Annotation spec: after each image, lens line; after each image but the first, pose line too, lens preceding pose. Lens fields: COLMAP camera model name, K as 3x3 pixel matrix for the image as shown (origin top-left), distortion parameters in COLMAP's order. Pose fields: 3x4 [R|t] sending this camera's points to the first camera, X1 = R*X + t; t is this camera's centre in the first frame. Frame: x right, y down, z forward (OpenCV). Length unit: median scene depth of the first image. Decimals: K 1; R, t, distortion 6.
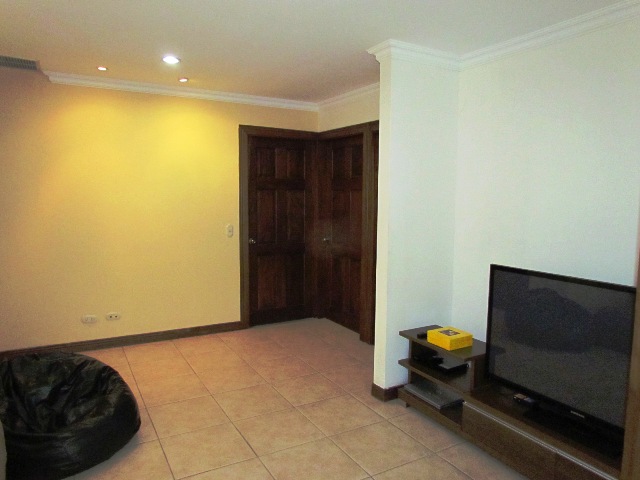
lens RADIAL K [[455.8, 0, 317.1], [0, 455.8, 243.6], [0, 0, 1]] dist [-0.031195, 0.016697]
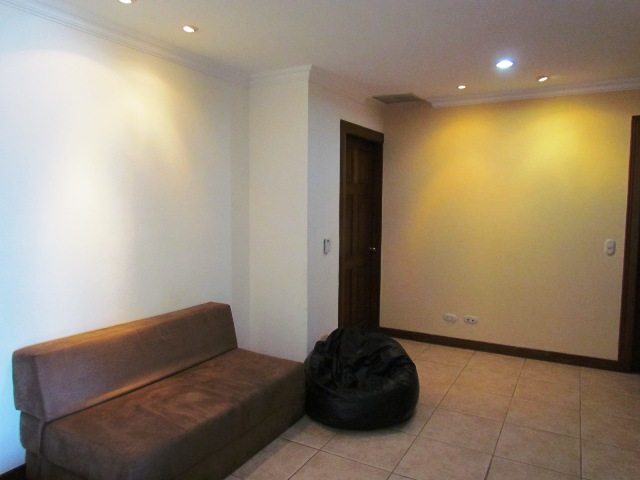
lens RADIAL K [[455.8, 0, 325.1], [0, 455.8, 241.7], [0, 0, 1]] dist [-0.031195, 0.016697]
pose [[0.521418, 0.062959, -0.850976, 0.353468], [-0.087784, 0.995941, 0.019896, -0.014783], [0.848774, 0.064327, 0.524828, 0.209251]]
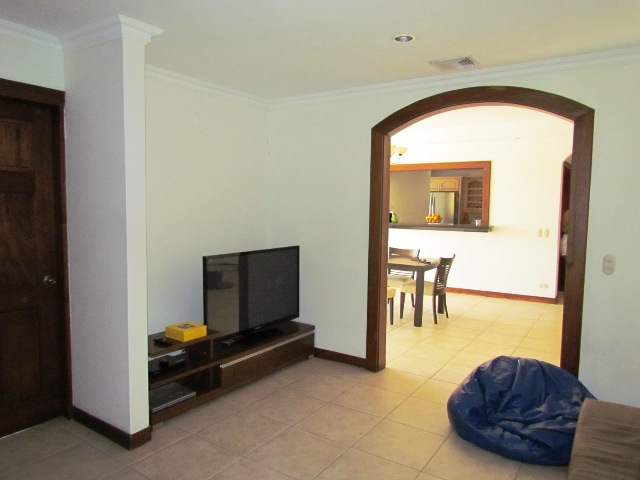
lens RADIAL K [[455.8, 0, 319.1], [0, 455.8, 237.6], [0, 0, 1]] dist [-0.031195, 0.016697]
pose [[-0.442768, -0.080697, 0.892998, -0.811023], [0.076015, 0.988978, 0.127060, -0.133416], [-0.893408, 0.124139, -0.431753, 1.138910]]
